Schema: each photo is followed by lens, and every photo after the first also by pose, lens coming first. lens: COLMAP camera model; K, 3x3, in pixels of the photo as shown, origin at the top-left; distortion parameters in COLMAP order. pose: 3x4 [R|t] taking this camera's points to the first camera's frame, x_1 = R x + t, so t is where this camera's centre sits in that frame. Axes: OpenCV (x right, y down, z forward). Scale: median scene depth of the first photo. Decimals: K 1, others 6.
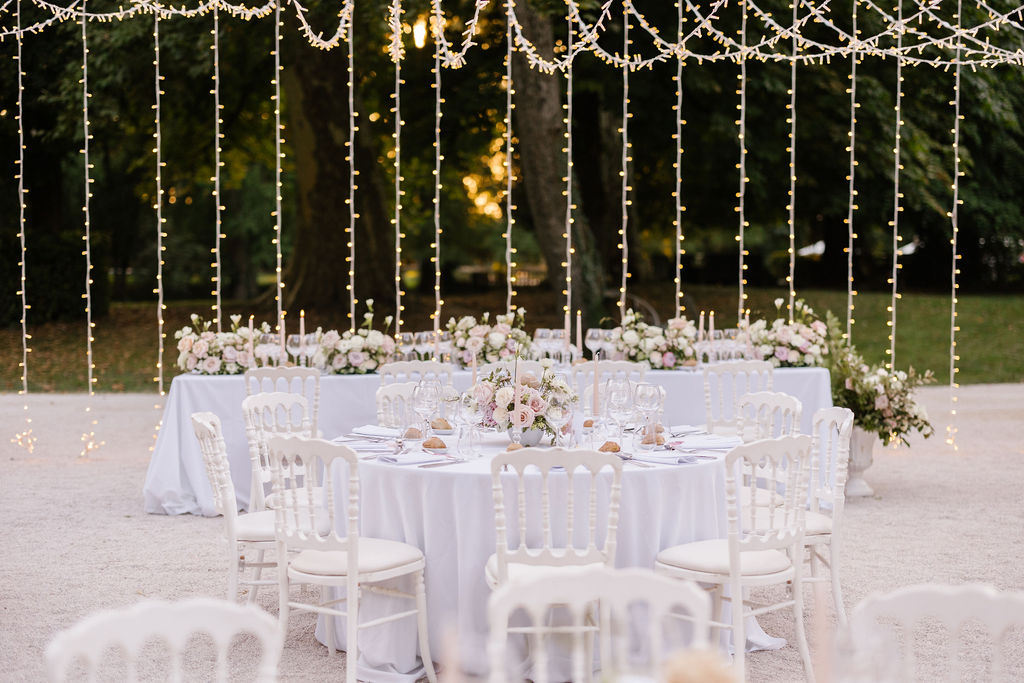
lens RADIAL K [[1506.6, 0, 510.2], [0, 1506.6, 345.1], [0, 0, 1]] dist [0.005483, 0.000000]
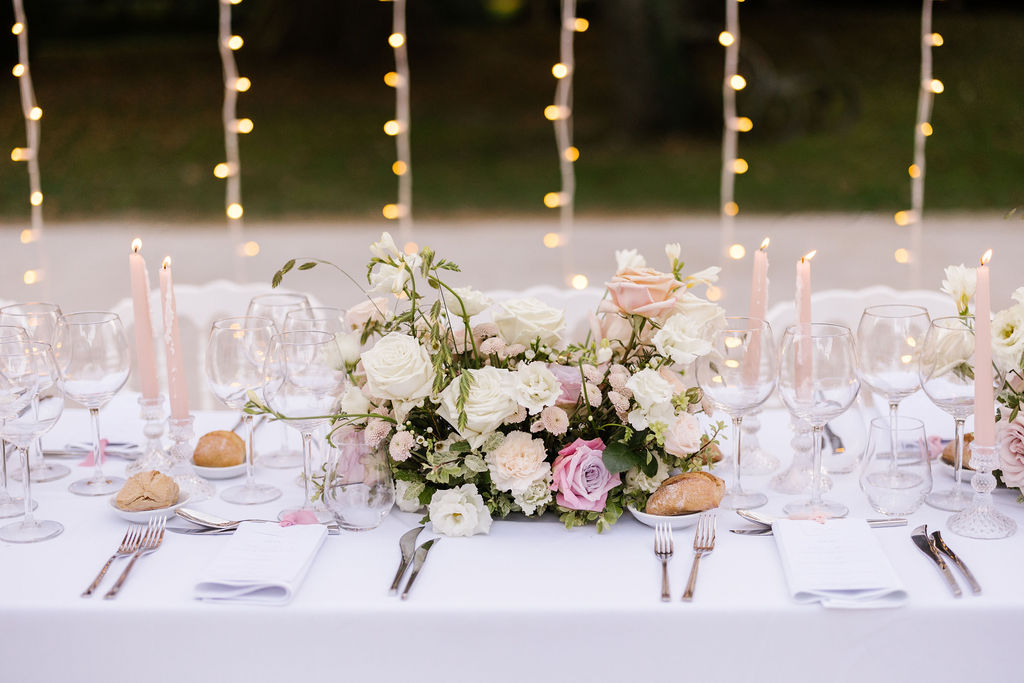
lens RADIAL K [[1506.6, 0, 512.2], [0, 1506.6, 348.1], [0, 0, 1]] dist [0.005483, 0.000000]
pose [[0.995645, -0.001506, -0.093214, 0.114541], [0.018227, 0.983718, 0.178795, -0.043891], [0.091427, -0.179715, 0.979461, 0.800900]]
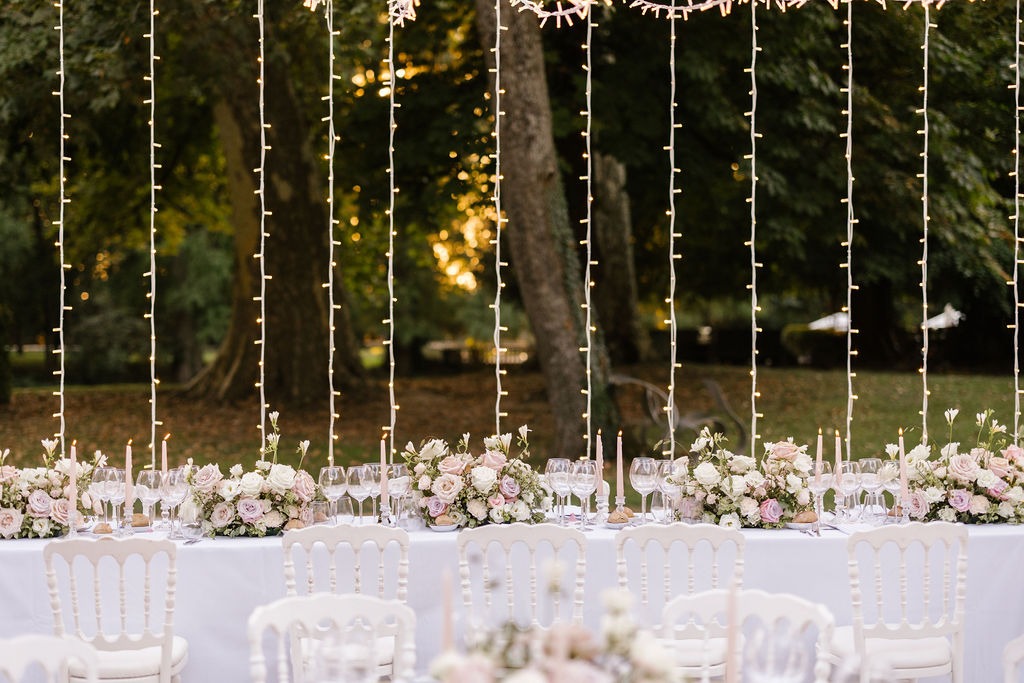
lens RADIAL K [[1584.2, 0, 472.6], [0, 1584.2, 350.8], [0, 0, 1]] dist [0.034602, 0.000000]
pose [[0.999974, -0.002784, -0.006700, -0.008973], [0.002474, 0.998951, -0.045723, -0.025386], [0.006820, 0.045706, 0.998932, 0.364878]]
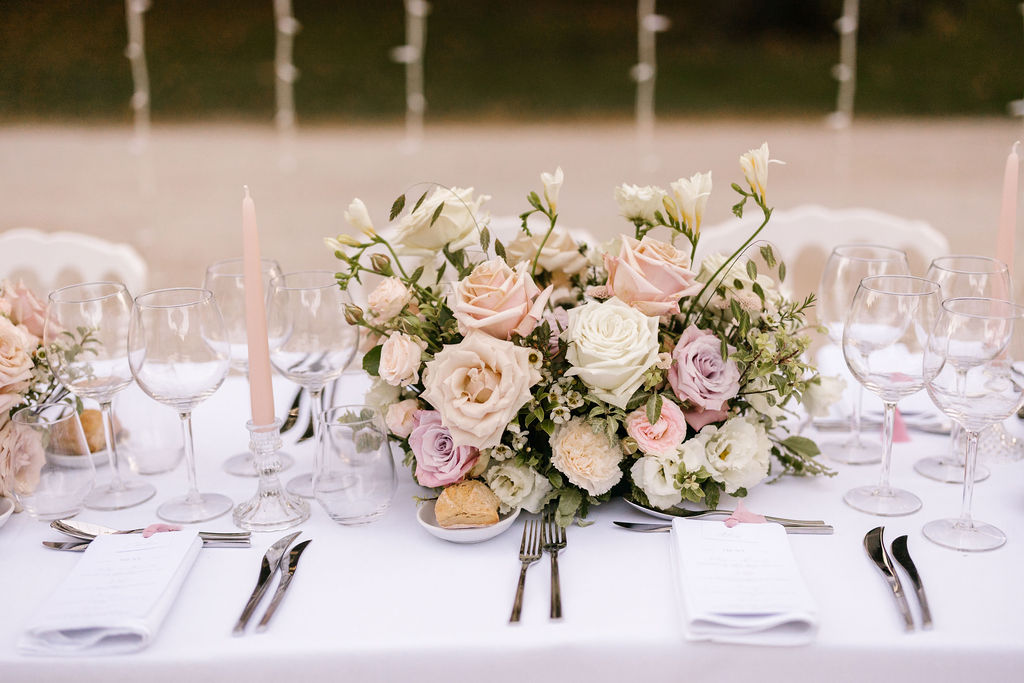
lens RADIAL K [[1506.6, 0, 508.7], [0, 1506.6, 342.3], [0, 0, 1]] dist [0.005483, 0.000000]
pose [[0.997629, 0.007872, -0.068373, -0.008879], [0.006475, 0.978296, 0.207113, -0.038414], [0.068520, -0.207065, 0.975925, 0.832957]]
